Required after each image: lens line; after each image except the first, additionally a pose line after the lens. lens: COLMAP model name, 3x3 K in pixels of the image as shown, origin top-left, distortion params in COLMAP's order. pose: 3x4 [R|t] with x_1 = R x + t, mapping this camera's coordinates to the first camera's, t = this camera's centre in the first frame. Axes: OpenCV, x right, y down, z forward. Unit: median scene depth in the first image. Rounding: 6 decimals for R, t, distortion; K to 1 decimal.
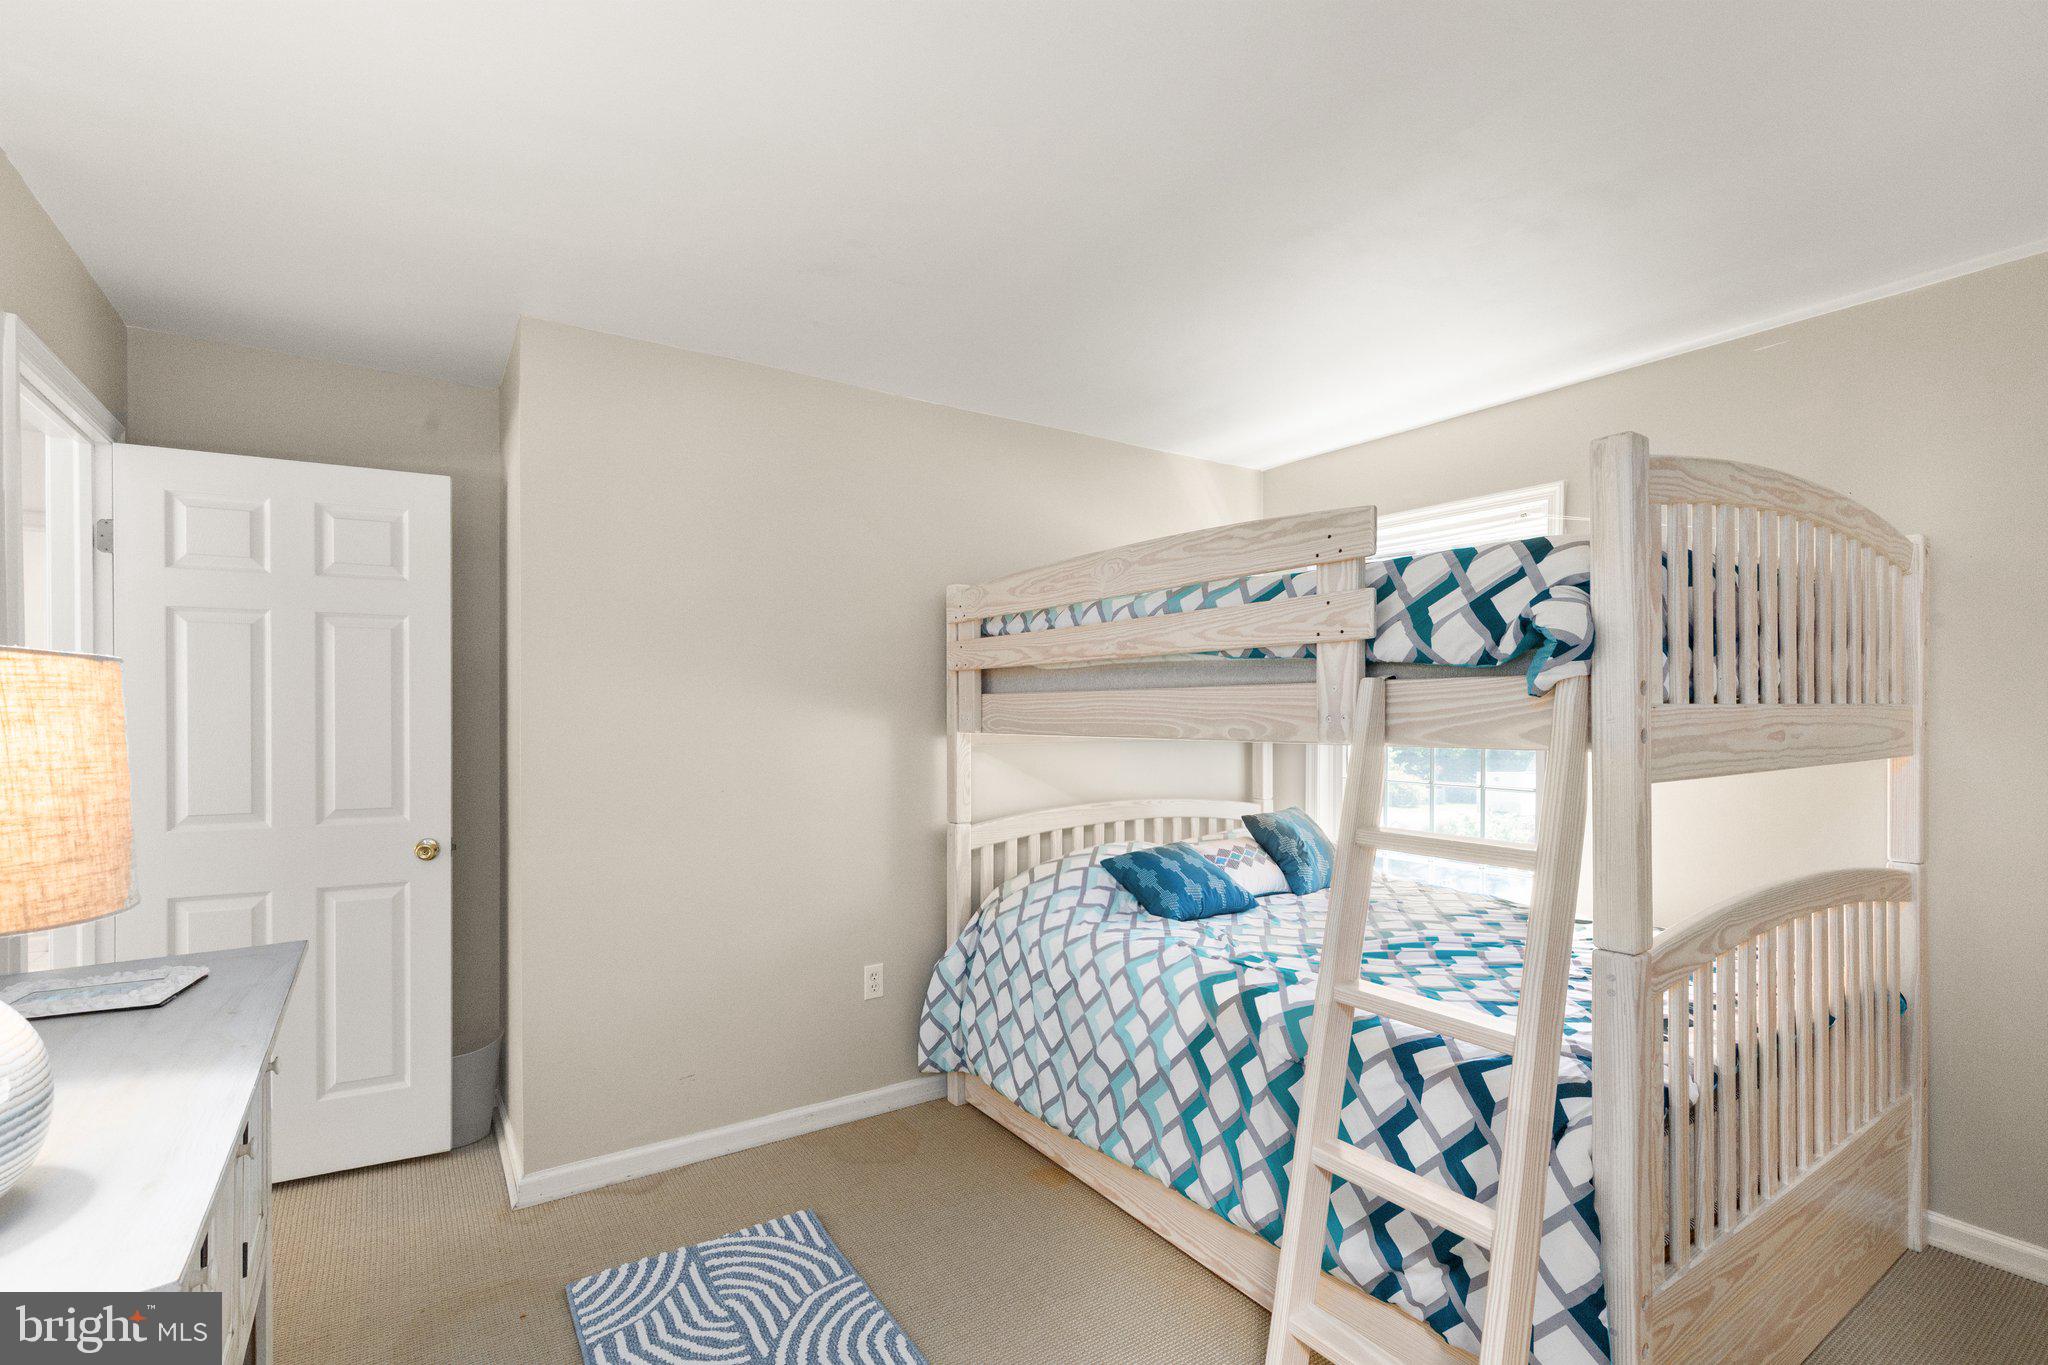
lens RADIAL K [[932.4, 0, 1017.4], [0, 932.4, 701.8], [0, 0, 1]] dist [0.012117, -0.001258]
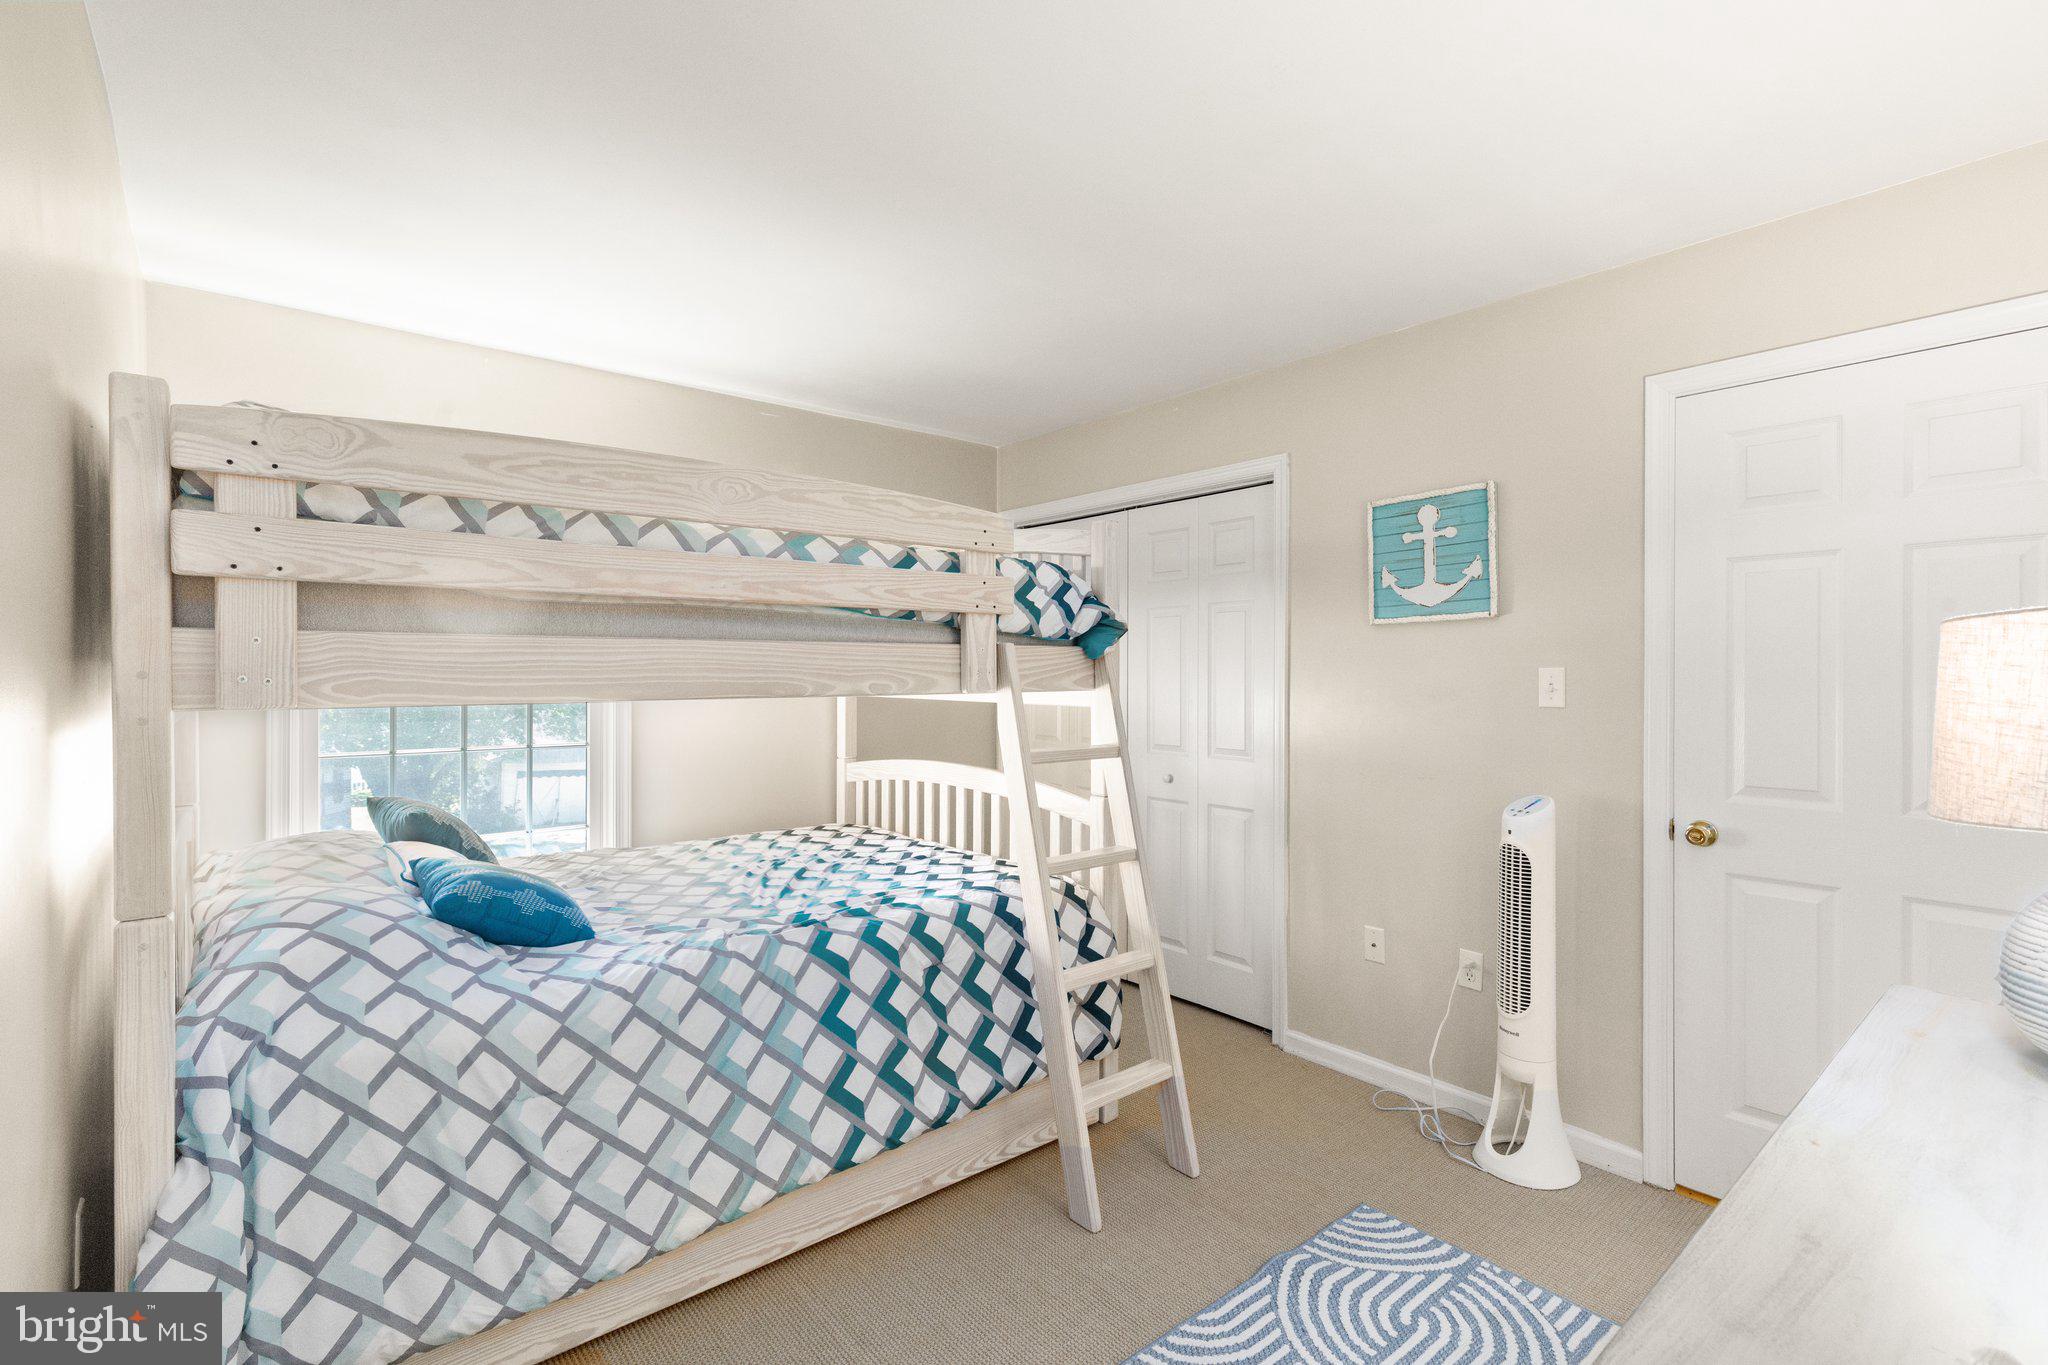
lens RADIAL K [[932.4, 0, 1022.6], [0, 932.4, 673.9], [0, 0, 1]] dist [0.012117, -0.001258]
pose [[-0.107573, -0.004824, 0.994186, -0.884033], [-0.011365, 0.999929, 0.003622, 0.012416], [-0.994132, -0.010909, -0.107620, 1.025204]]
